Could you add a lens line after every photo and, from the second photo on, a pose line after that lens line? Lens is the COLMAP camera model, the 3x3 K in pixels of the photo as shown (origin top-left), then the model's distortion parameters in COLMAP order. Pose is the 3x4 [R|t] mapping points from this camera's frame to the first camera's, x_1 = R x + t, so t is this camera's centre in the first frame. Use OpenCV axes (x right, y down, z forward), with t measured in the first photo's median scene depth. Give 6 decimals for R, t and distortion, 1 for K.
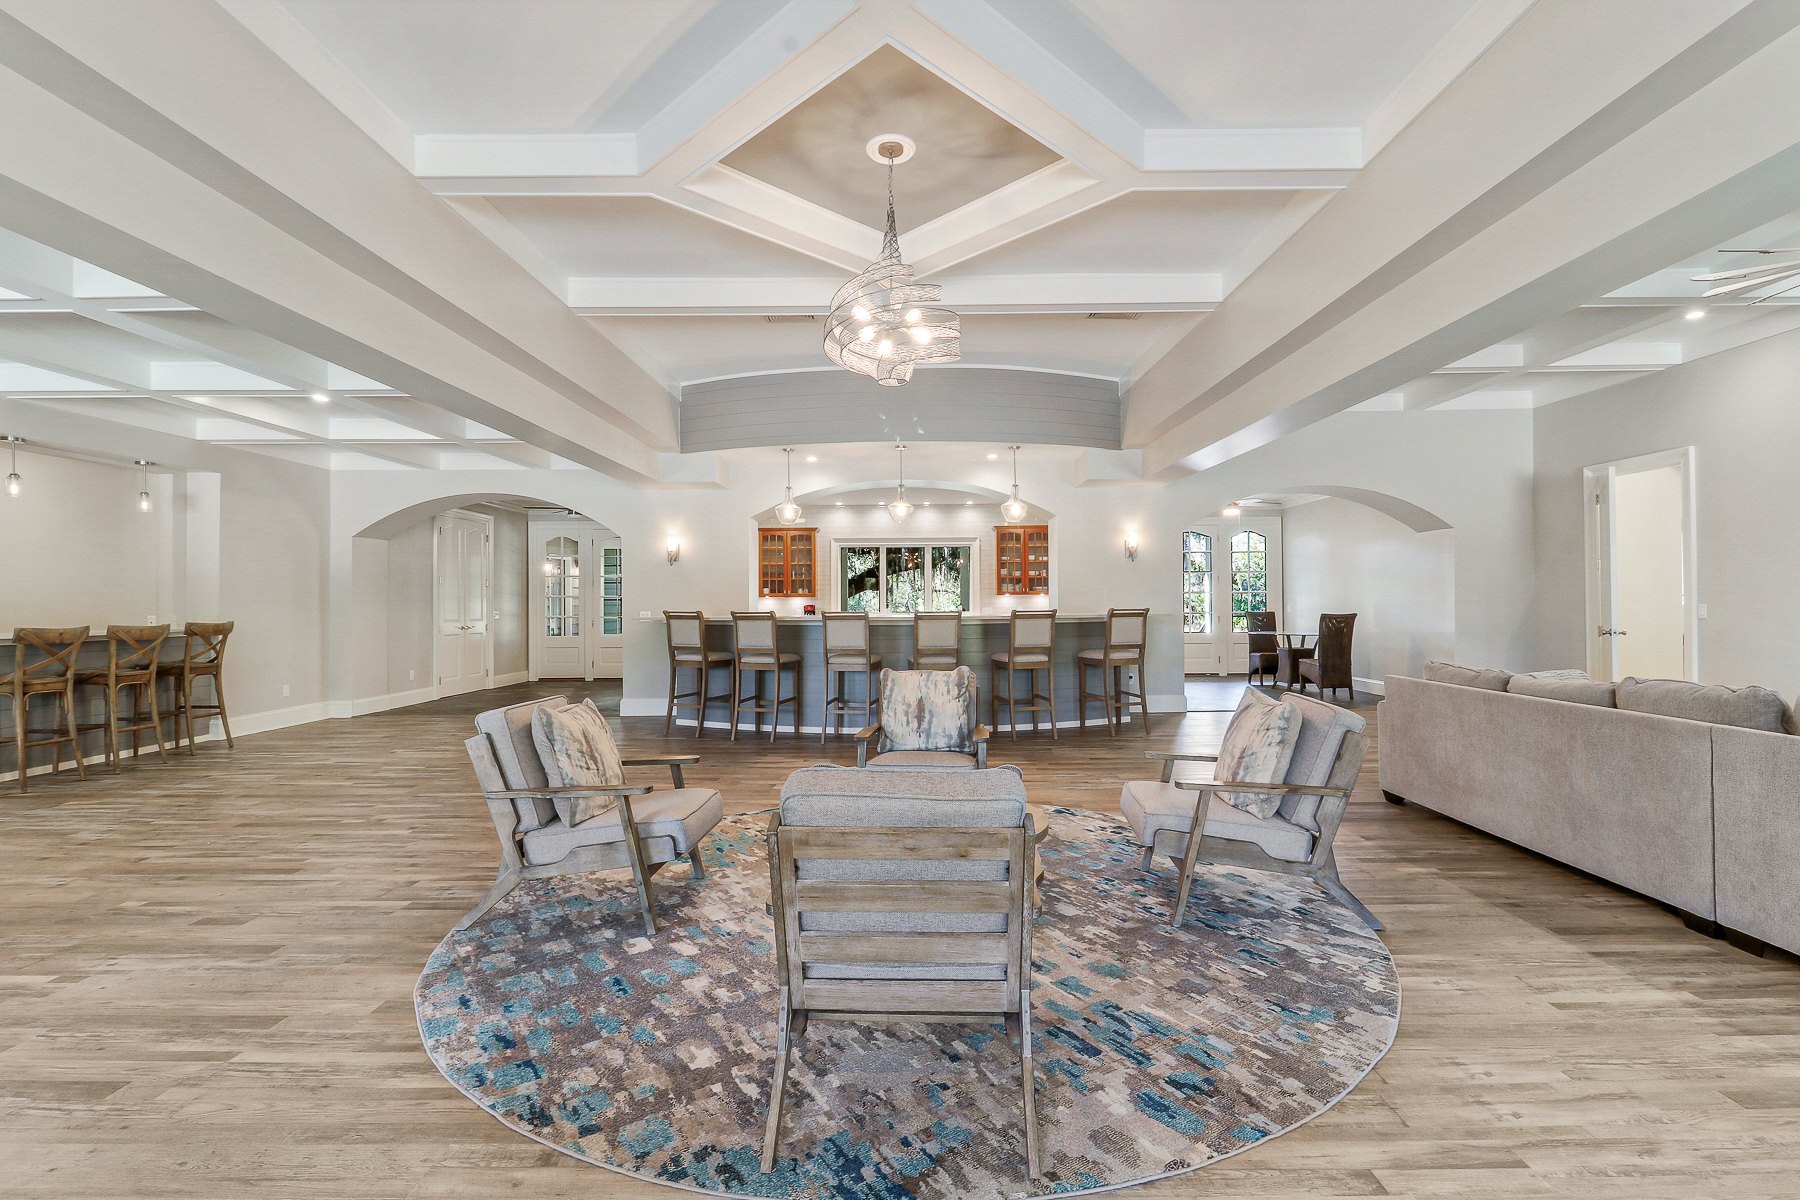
lens RADIAL K [[827.8, 0, 906.1], [0, 827.8, 588.5], [0, 0, 1]] dist [0.007858, -0.000717]
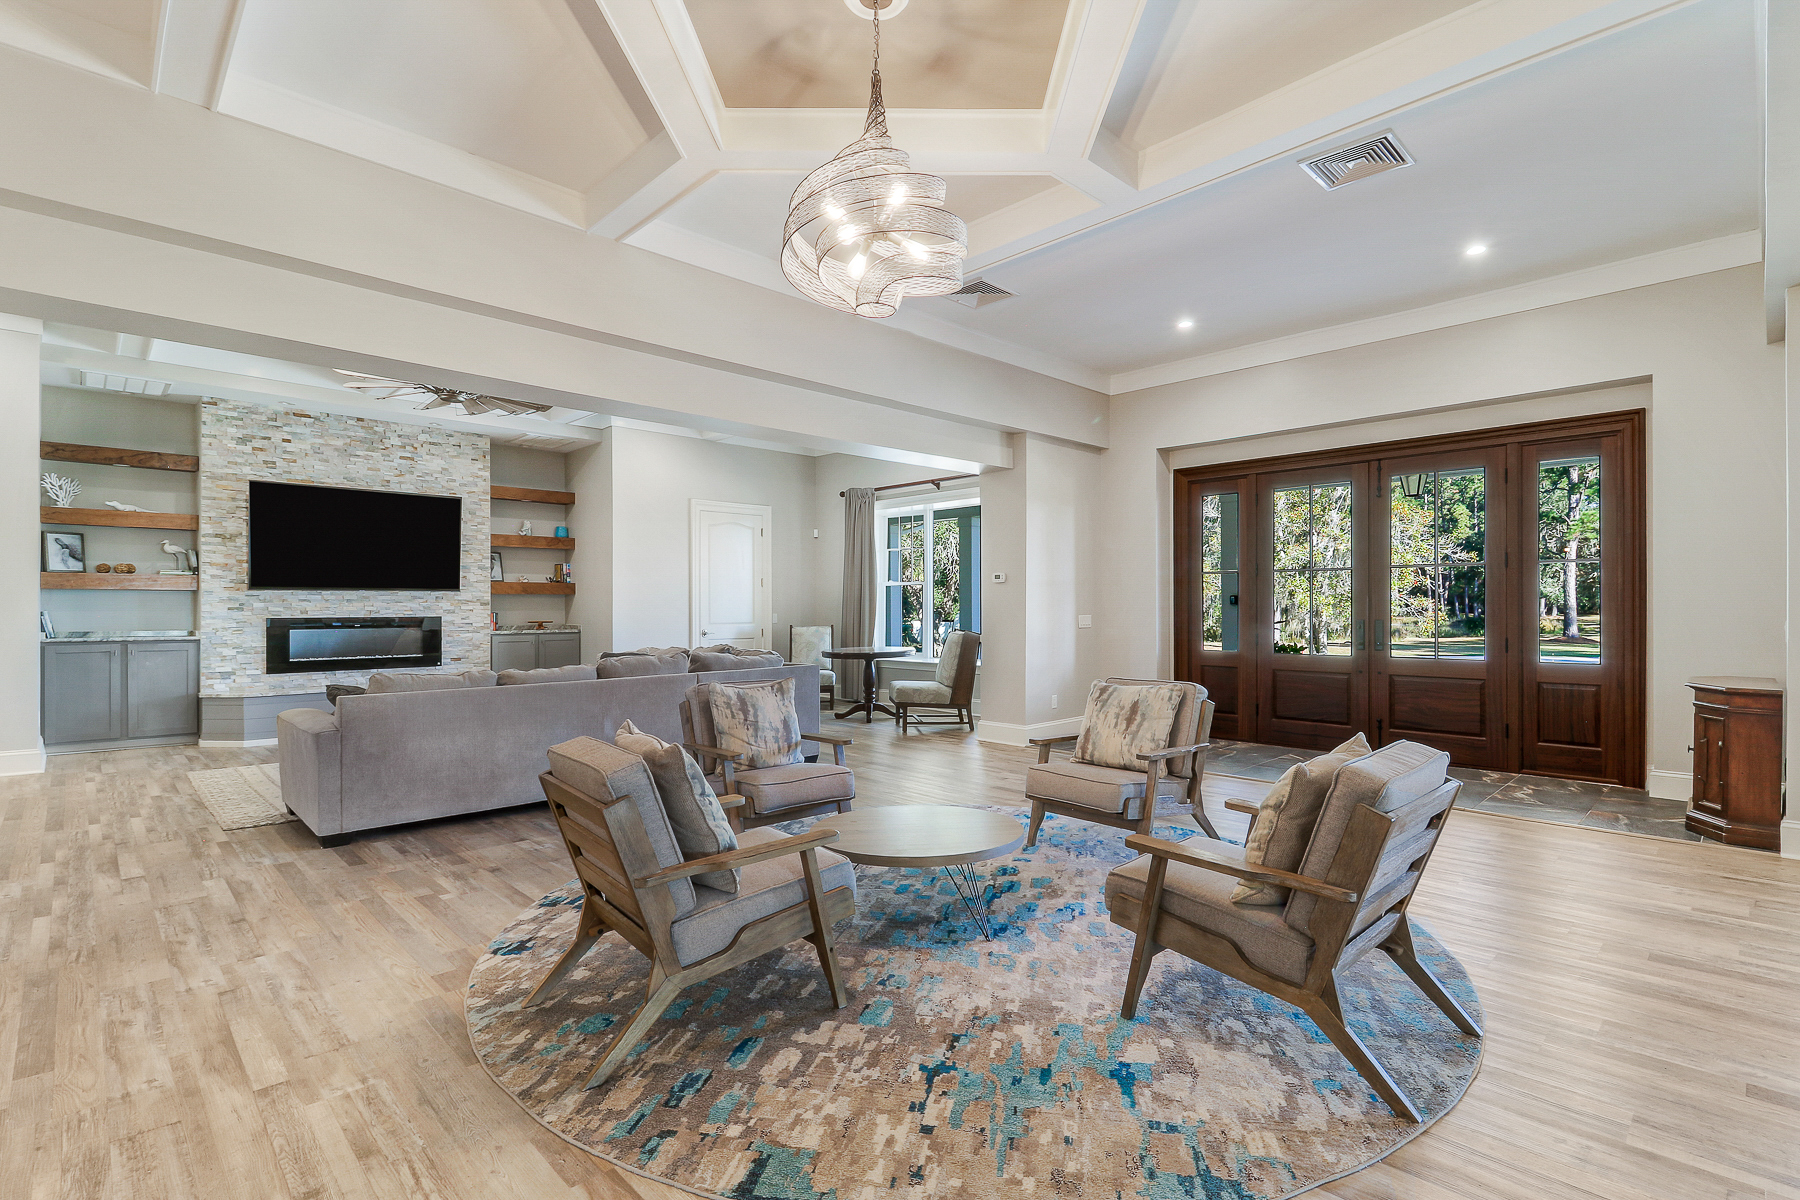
lens RADIAL K [[840.5, 0, 909.1], [0, 840.5, 605.6], [0, 0, 1]] dist [0.019997, -0.012769]
pose [[-0.705780, 0.008430, 0.708381, -0.181301], [-0.006253, 0.999816, -0.018129, 0.008840], [-0.708403, -0.017225, -0.705597, 0.478978]]
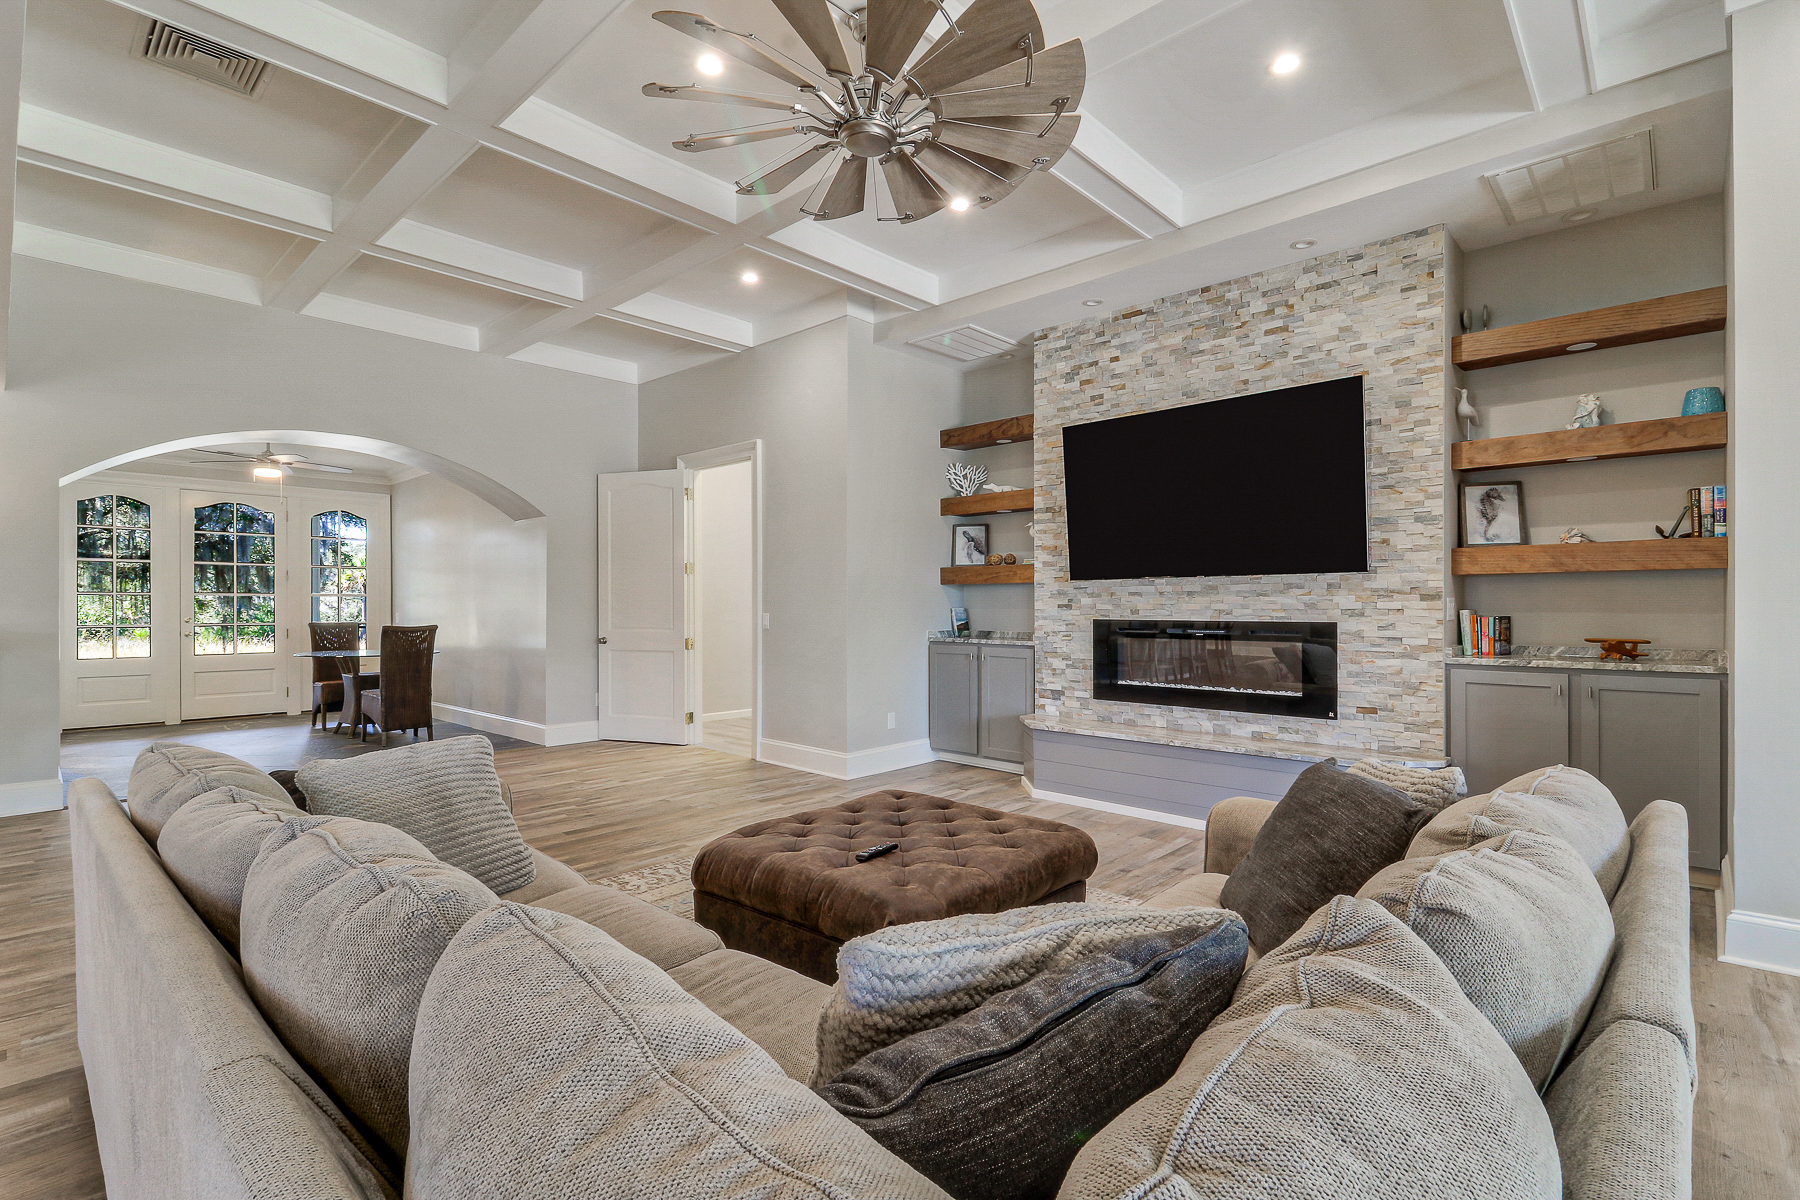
lens RADIAL K [[825.6, 0, 909.9], [0, 825.6, 609.7], [0, 0, 1]] dist [-0.001079, -0.000525]
pose [[0.674663, 0.000517, 0.738126, 0.220188], [-0.015293, 0.999795, 0.013278, 0.000176], [-0.737968, -0.020247, 0.674532, 0.150987]]
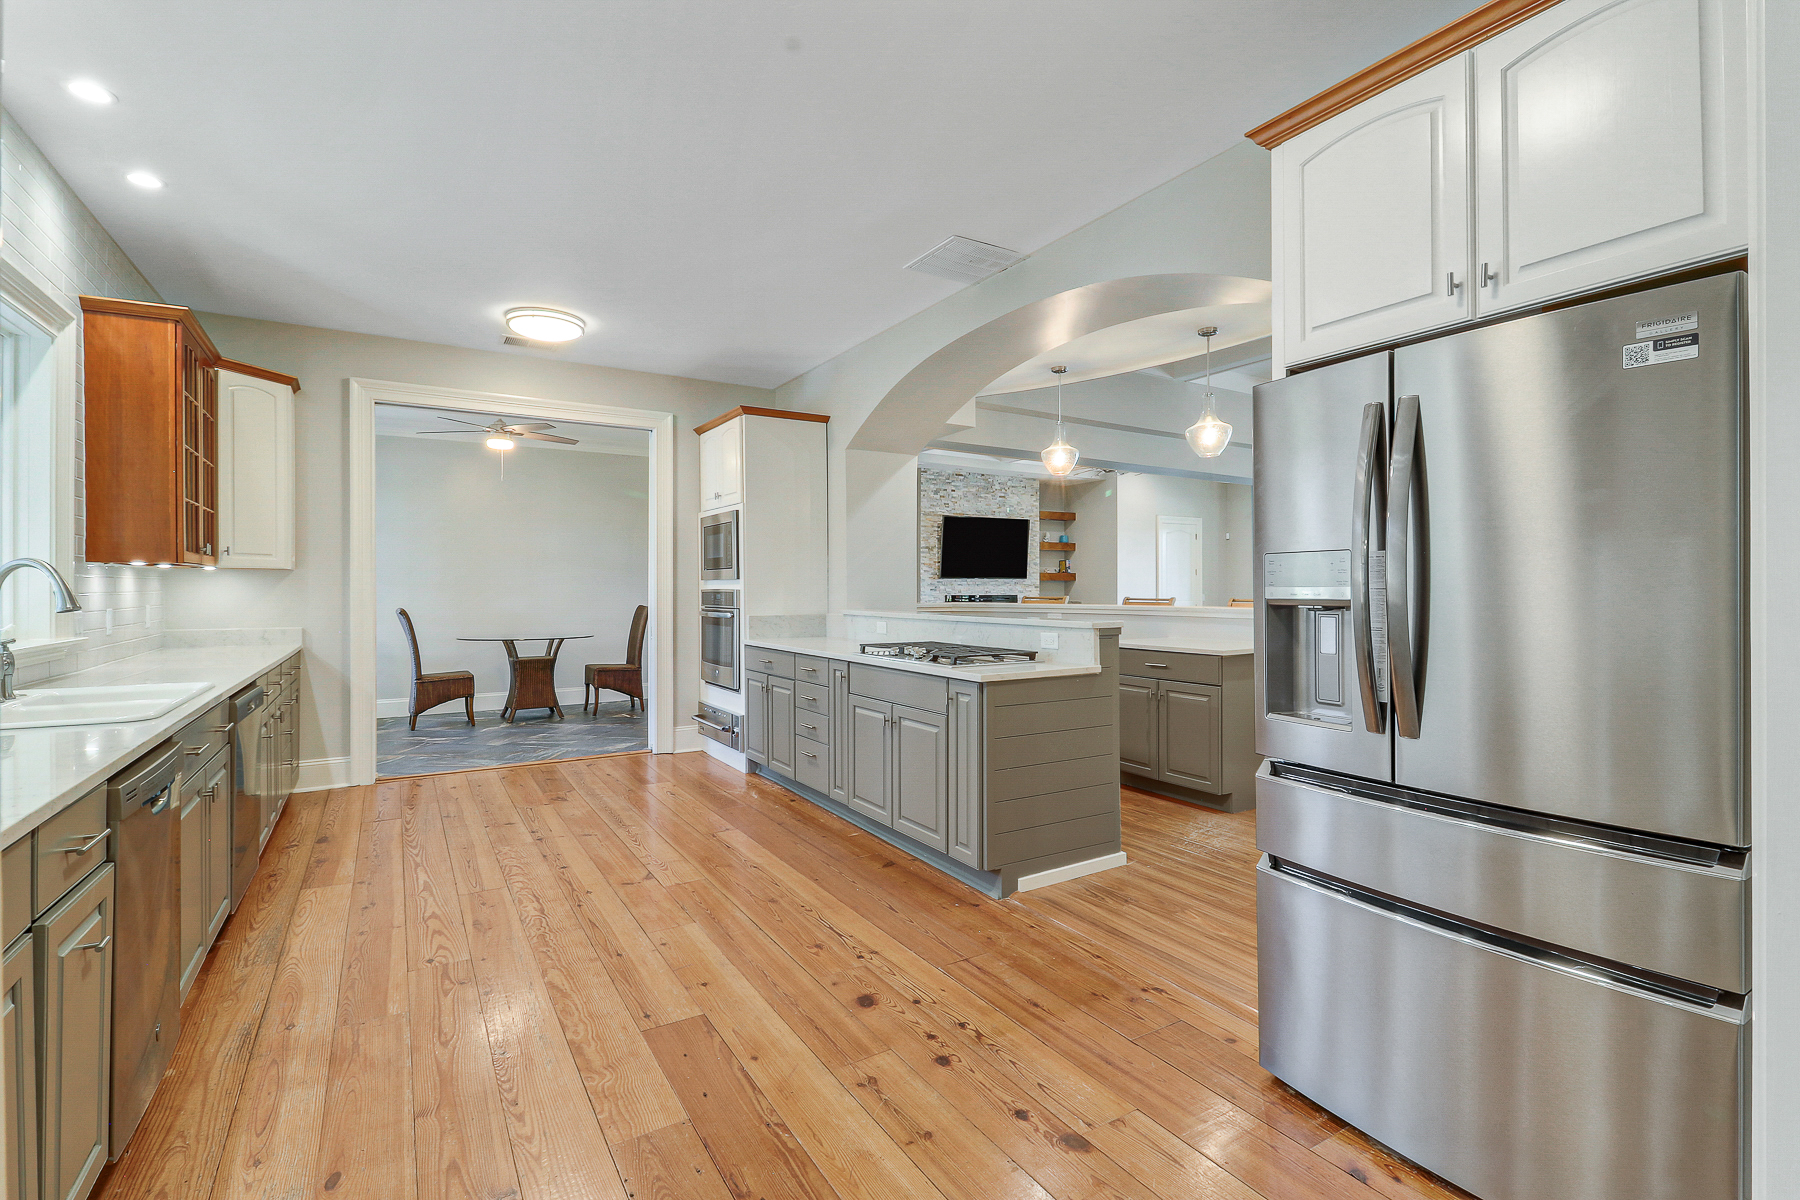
lens RADIAL K [[827.8, 0, 906.1], [0, 827.8, 588.5], [0, 0, 1]] dist [0.007858, -0.000717]
pose [[-0.529919, 0.008053, 0.848010, -0.263173], [-0.011628, 0.999792, -0.016761, 0.019391], [-0.847968, -0.018743, -0.529715, 0.974499]]
